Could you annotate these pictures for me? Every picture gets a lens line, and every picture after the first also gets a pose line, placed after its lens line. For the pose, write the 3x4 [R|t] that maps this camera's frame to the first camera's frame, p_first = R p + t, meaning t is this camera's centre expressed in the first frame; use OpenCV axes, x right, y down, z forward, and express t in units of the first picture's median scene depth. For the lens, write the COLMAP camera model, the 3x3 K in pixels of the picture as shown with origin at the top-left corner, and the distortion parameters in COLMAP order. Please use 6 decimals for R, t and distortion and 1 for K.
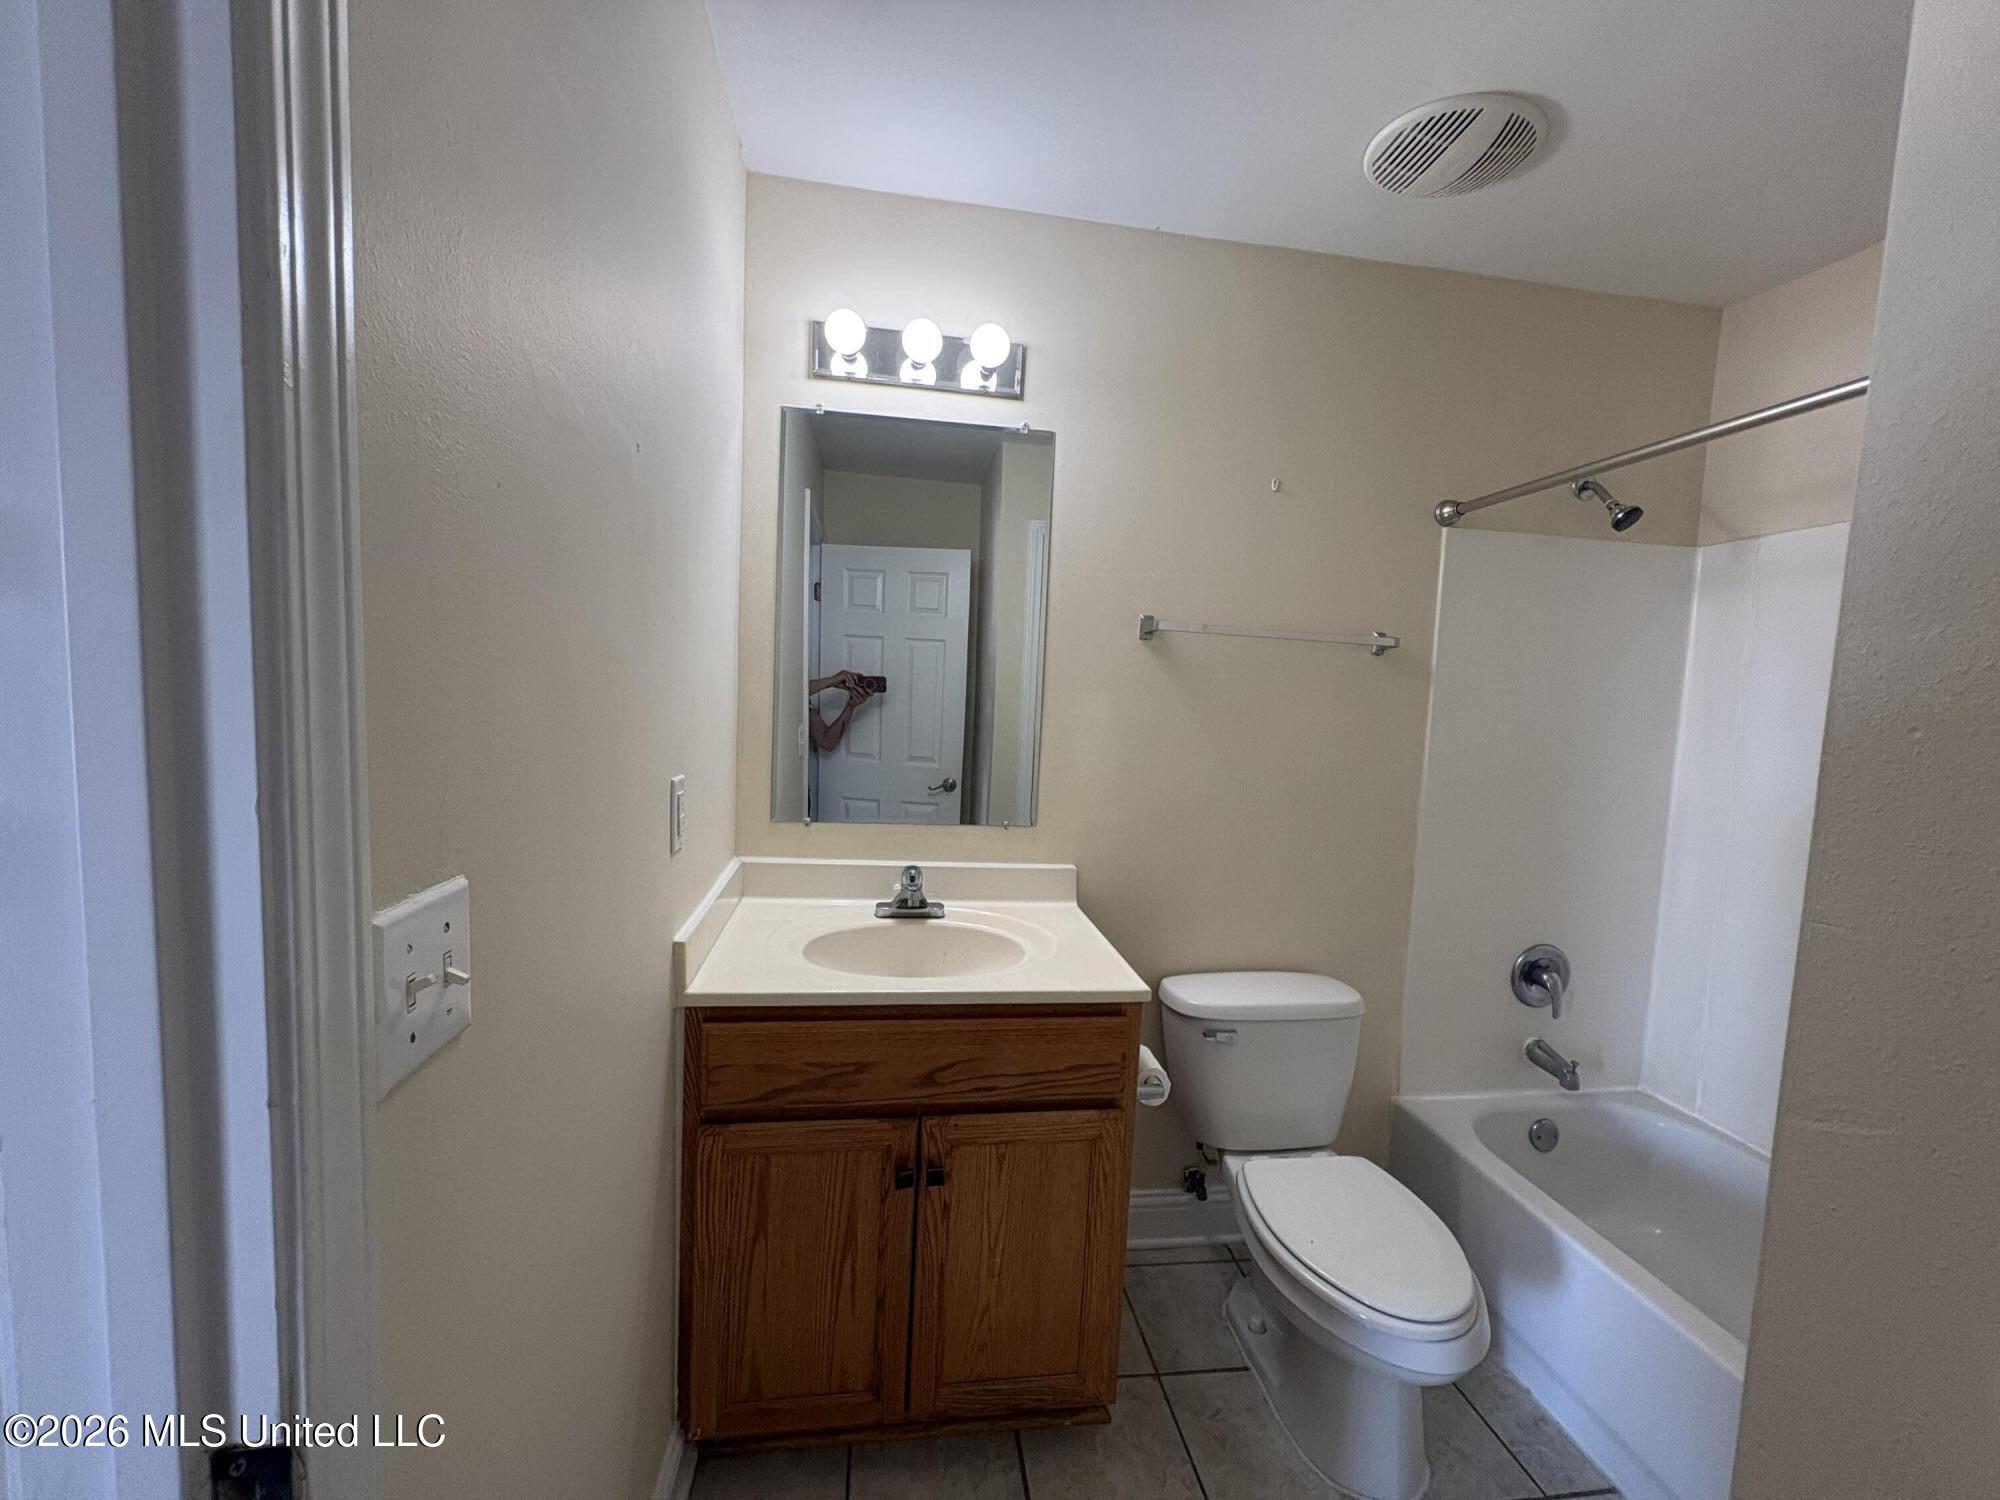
lens RADIAL K [[797.0, 0, 998.5], [0, 797.0, 747.5], [0, 0, 1]] dist [0.000510, 0.000732]
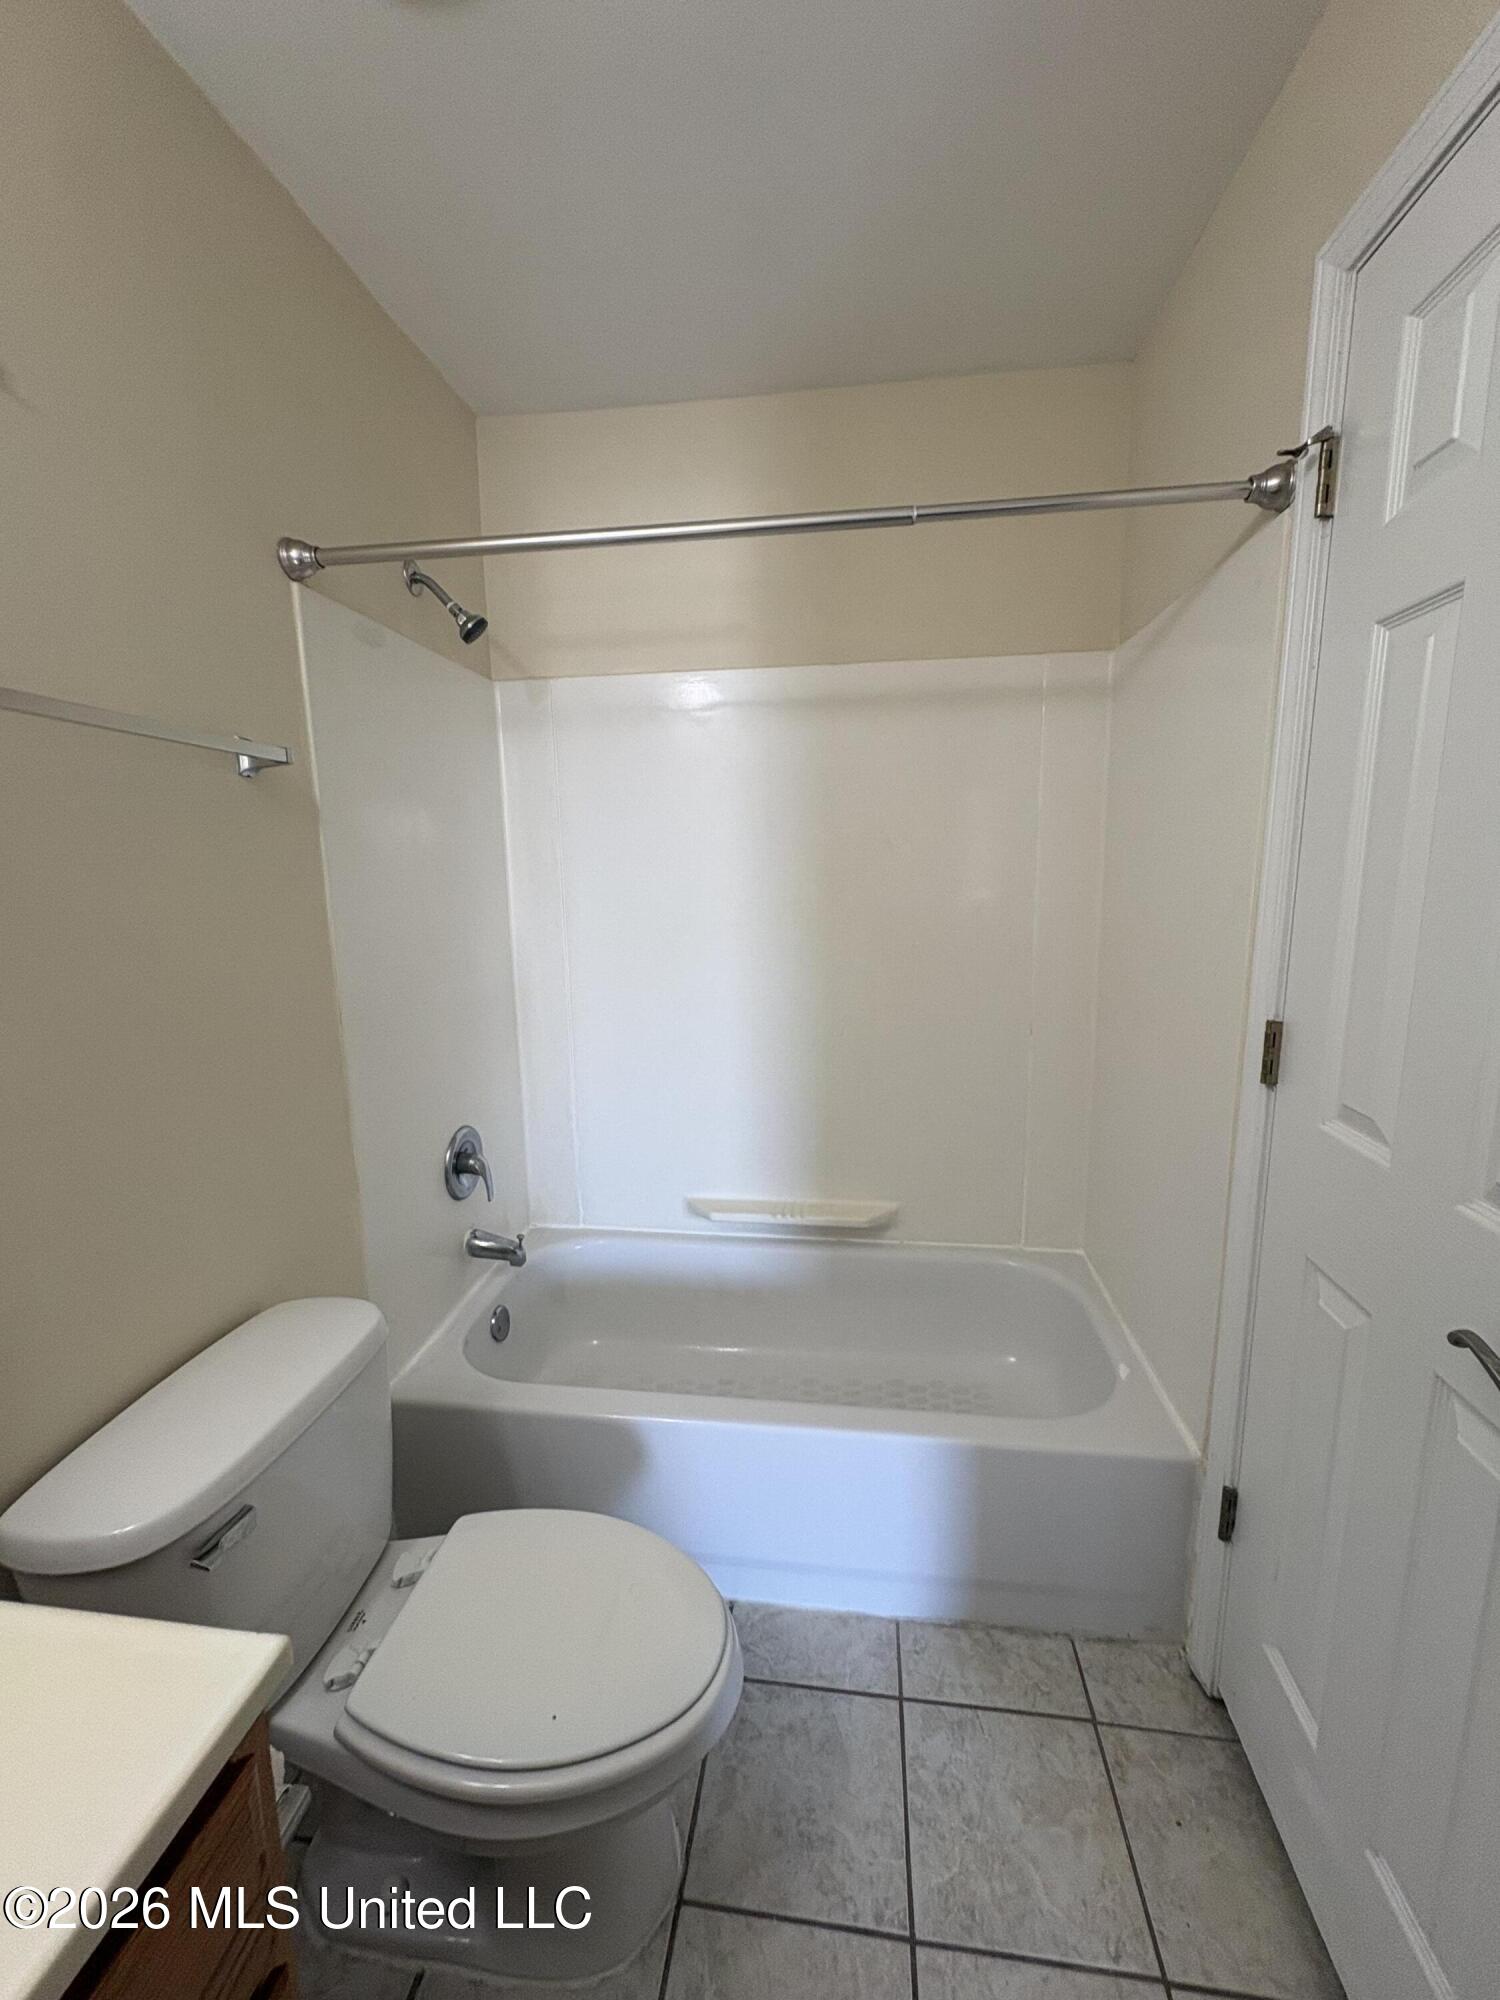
lens RADIAL K [[797.0, 0, 748.8], [0, 797.0, 1003.0], [0, 0, 1]] dist [0.000510, 0.000732]
pose [[0.278474, -0.211233, 0.936927, -0.024983], [0.090645, 0.976941, 0.193313, -0.030621], [-0.956157, 0.031095, 0.291200, 0.459397]]
